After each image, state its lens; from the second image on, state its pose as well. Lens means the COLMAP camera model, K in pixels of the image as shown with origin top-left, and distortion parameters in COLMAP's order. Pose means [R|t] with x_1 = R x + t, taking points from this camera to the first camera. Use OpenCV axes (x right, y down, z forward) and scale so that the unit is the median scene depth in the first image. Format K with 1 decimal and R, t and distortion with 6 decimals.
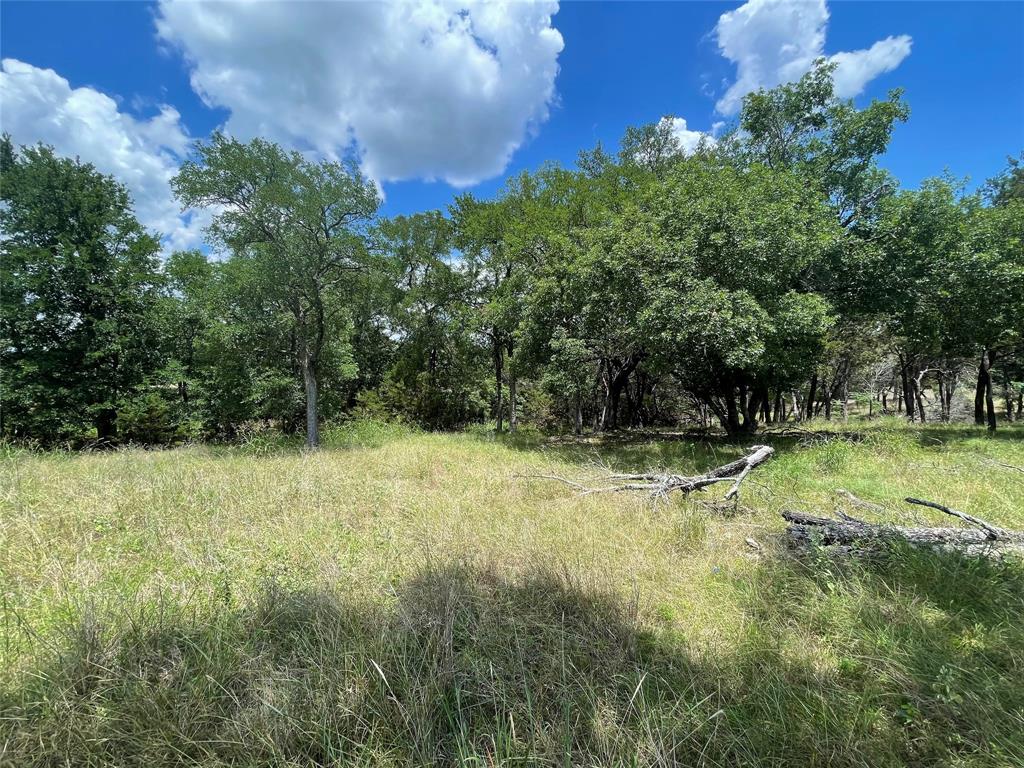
lens RADIAL K [[410.3, 0, 506.8], [0, 410.3, 384.8], [0, 0, 1]] dist [-0.006568, 0.000008]
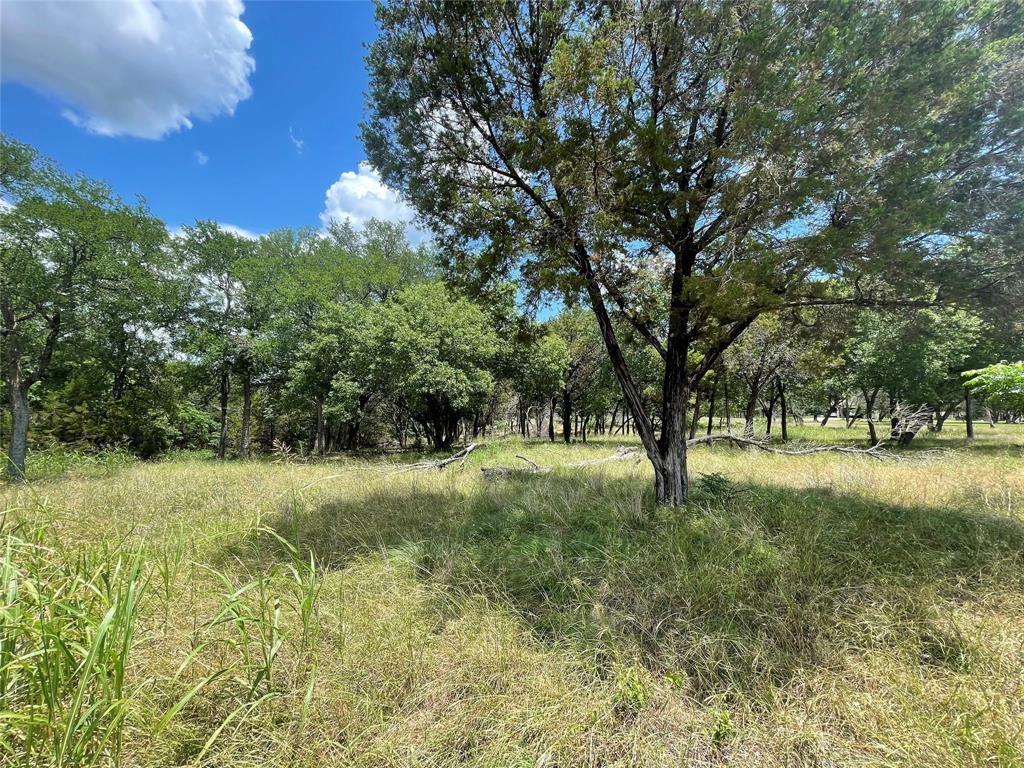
lens RADIAL K [[409.3, 0, 505.9], [0, 409.3, 383.9], [0, 0, 1]] dist [-0.005363, -0.000184]
pose [[0.743941, 0.064737, 0.665102, -0.235267], [-0.019613, 0.996983, -0.075102, -0.005468], [-0.667958, 0.042827, 0.742966, -0.256320]]
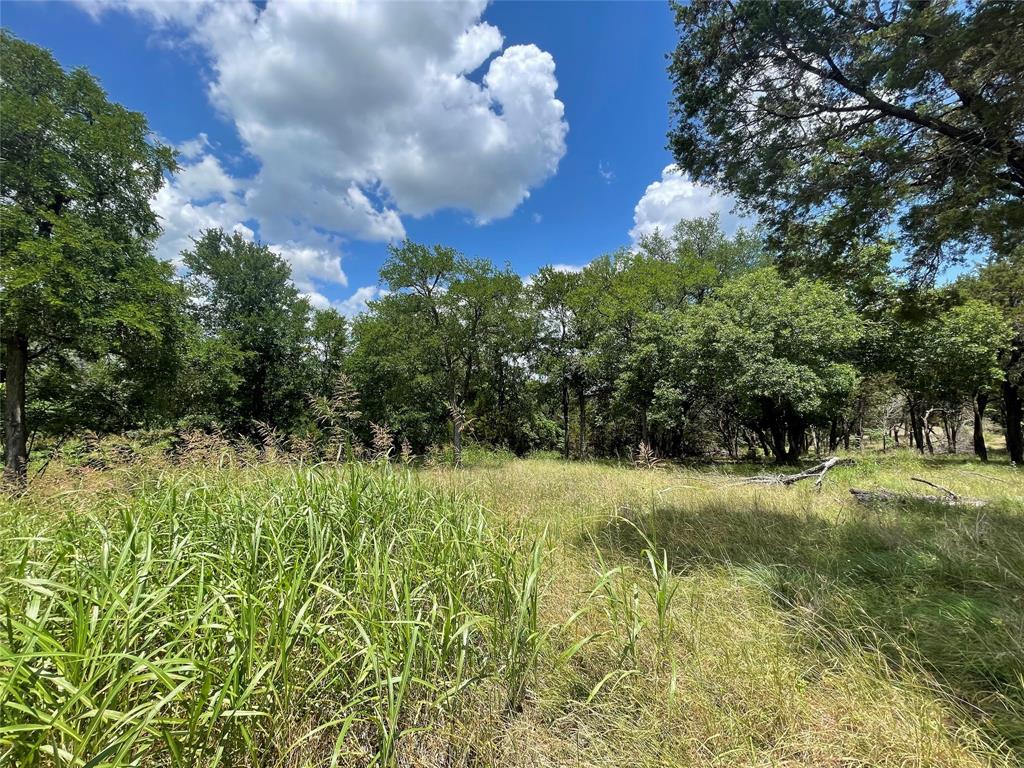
lens RADIAL K [[409.3, 0, 505.9], [0, 409.3, 383.9], [0, 0, 1]] dist [-0.005363, -0.000184]
pose [[0.999851, 0.009311, -0.014550, -0.242795], [-0.010455, 0.996687, -0.080655, -0.005390], [0.013751, 0.080795, 0.996636, -0.259390]]
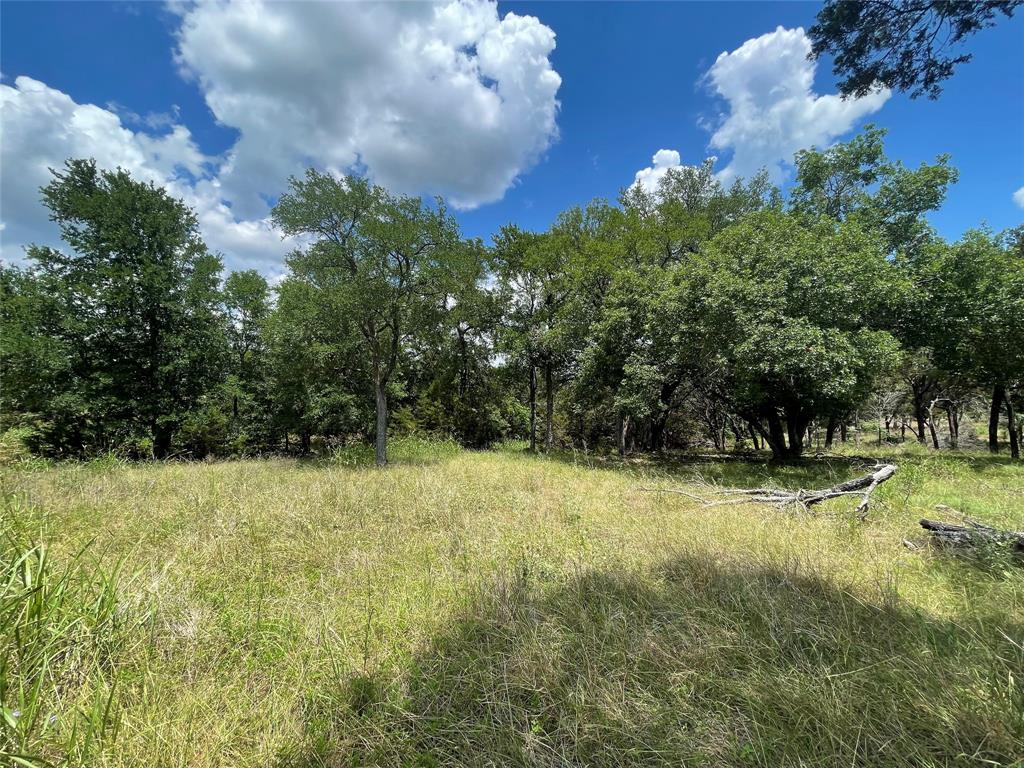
lens RADIAL K [[409.3, 0, 505.9], [0, 409.3, 383.9], [0, 0, 1]] dist [-0.005363, -0.000184]
pose [[0.999693, 0.021702, 0.011918, -0.138497], [-0.021067, 0.998474, -0.051055, 0.000383], [-0.013008, 0.050788, 0.998625, -0.046326]]
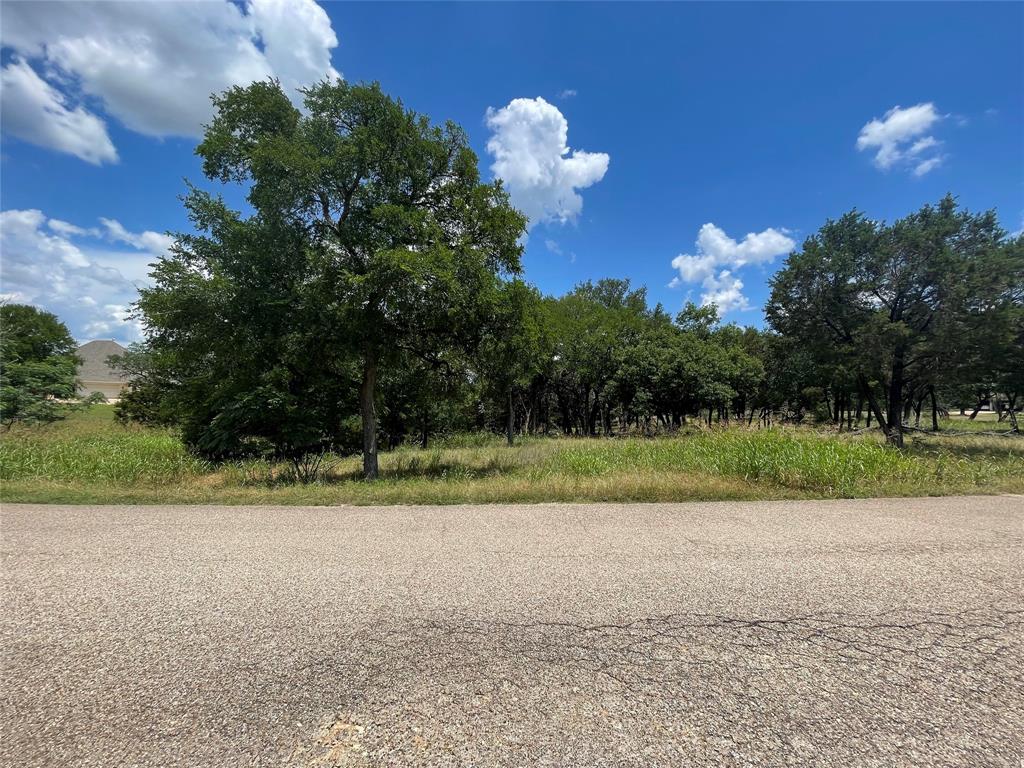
lens RADIAL K [[410.3, 0, 506.8], [0, 410.3, 384.8], [0, 0, 1]] dist [-0.006568, 0.000008]
pose [[0.858462, 0.041007, 0.511236, -1.140893], [-0.012768, 0.998198, -0.058627, -0.002651], [-0.512719, 0.043802, 0.857438, -0.430592]]
